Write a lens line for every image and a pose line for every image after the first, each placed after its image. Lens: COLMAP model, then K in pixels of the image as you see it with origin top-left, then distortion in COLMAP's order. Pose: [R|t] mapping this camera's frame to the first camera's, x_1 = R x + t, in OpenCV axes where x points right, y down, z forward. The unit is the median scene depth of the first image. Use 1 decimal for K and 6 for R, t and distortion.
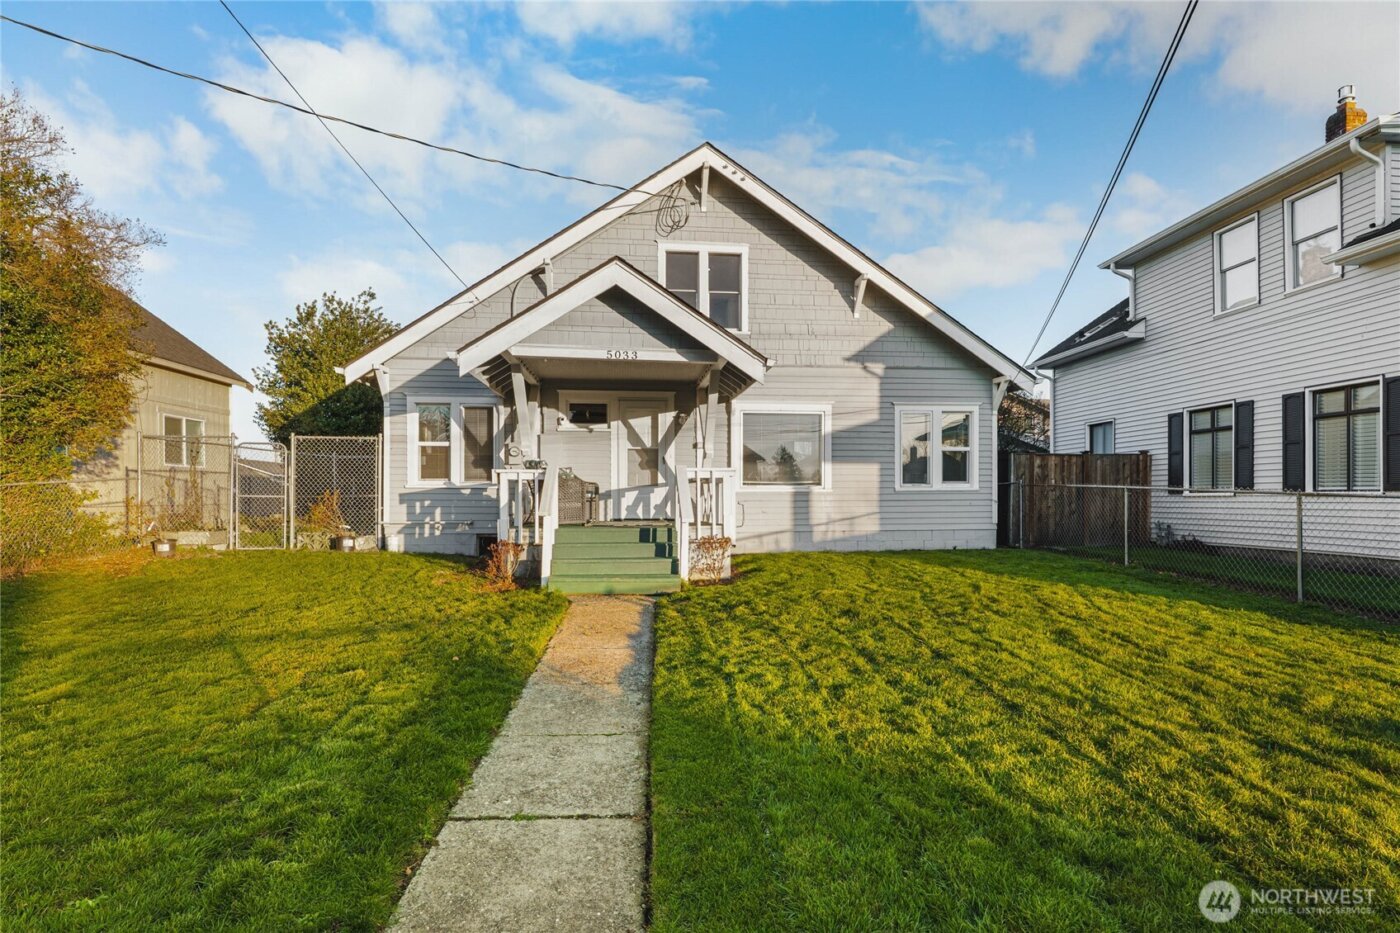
lens RADIAL K [[716.7, 0, 700.2], [0, 716.7, 481.7], [0, 0, 1]] dist [-0.001405, -0.000968]
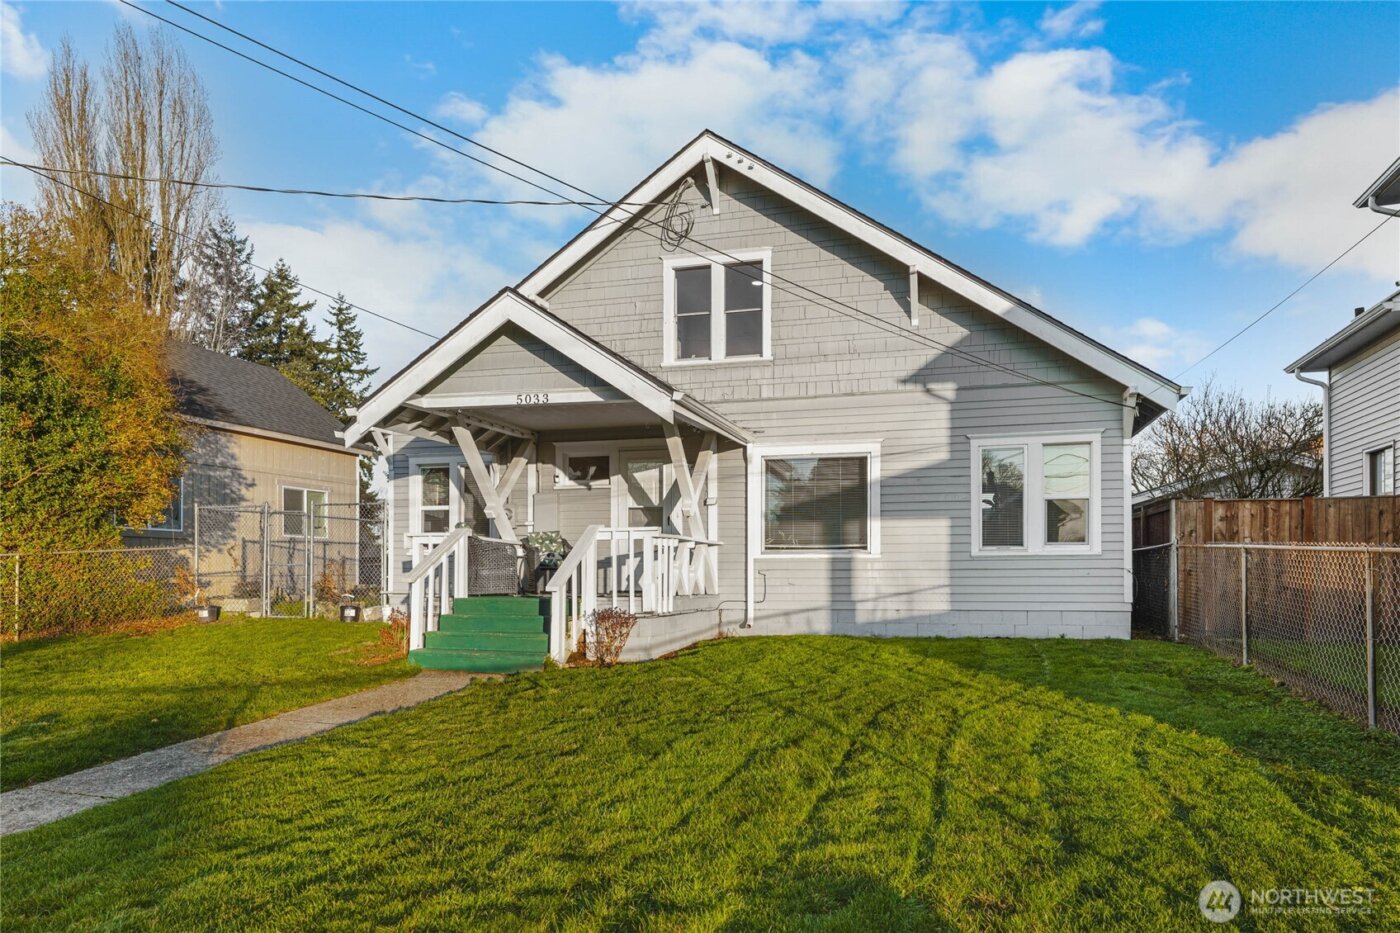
lens RADIAL K [[890.3, 0, 706.1], [0, 890.3, 543.5], [0, 0, 1]] dist [0.002194, -0.000656]
pose [[0.929775, -0.010947, -0.367965, 0.359502], [0.006747, 0.999897, -0.012697, 0.009911], [0.368065, 0.009323, 0.929753, 0.057580]]
